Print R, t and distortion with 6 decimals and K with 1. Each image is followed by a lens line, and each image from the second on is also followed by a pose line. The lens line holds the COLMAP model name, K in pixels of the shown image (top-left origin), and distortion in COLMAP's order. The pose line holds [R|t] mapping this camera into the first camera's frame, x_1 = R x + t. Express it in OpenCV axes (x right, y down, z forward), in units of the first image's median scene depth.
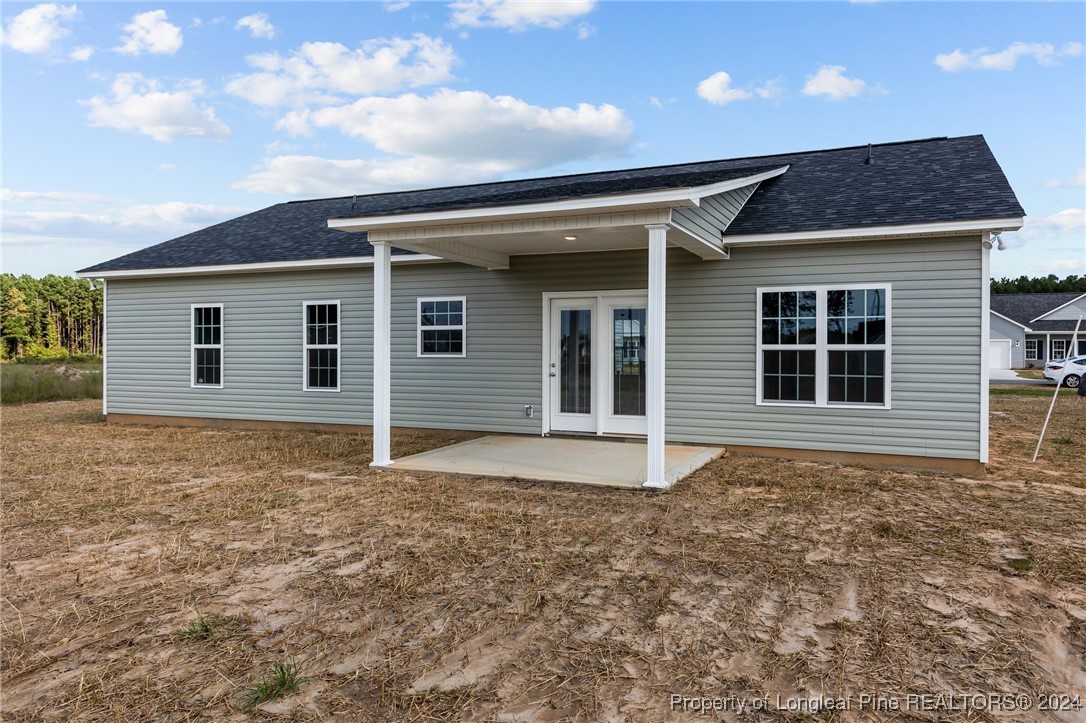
lens RADIAL K [[766.7, 0, 542.1], [0, 766.7, 360.9], [0, 0, 1]] dist [-0.001829, -0.001630]
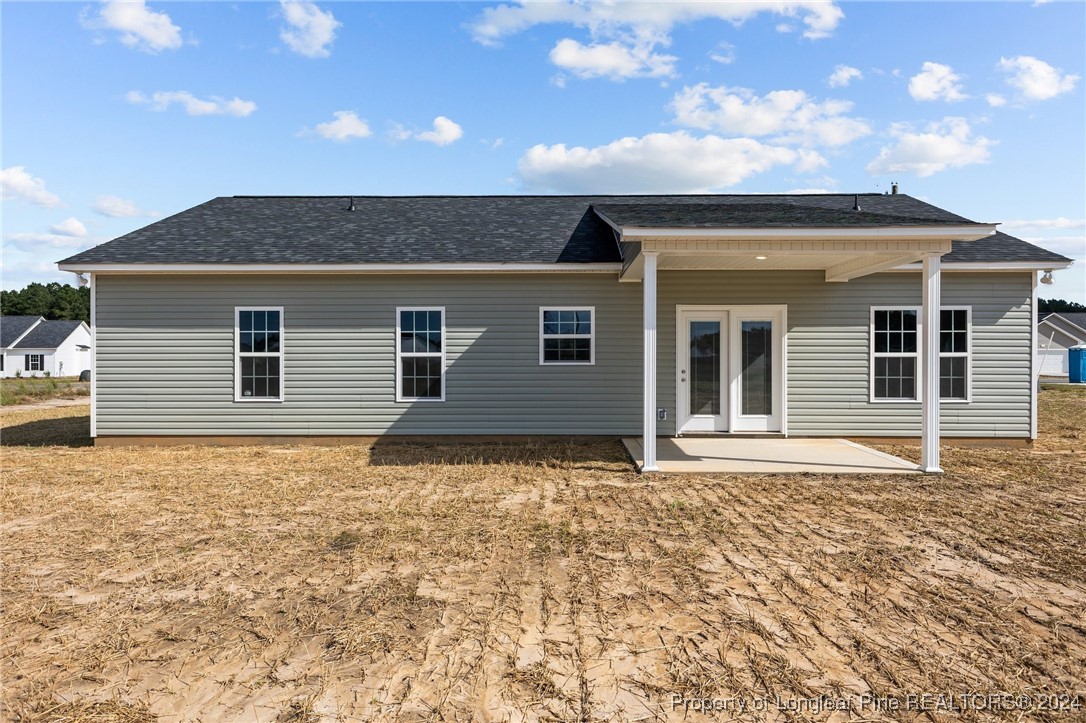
lens RADIAL K [[654.7, 0, 544.8], [0, 654.7, 361.5], [0, 0, 1]] dist [-0.002592, -0.001358]
pose [[0.922900, -0.004194, 0.385016, -0.530151], [0.007691, 0.999942, -0.007544, -0.003326], [-0.384962, 0.009923, 0.922879, 0.212120]]
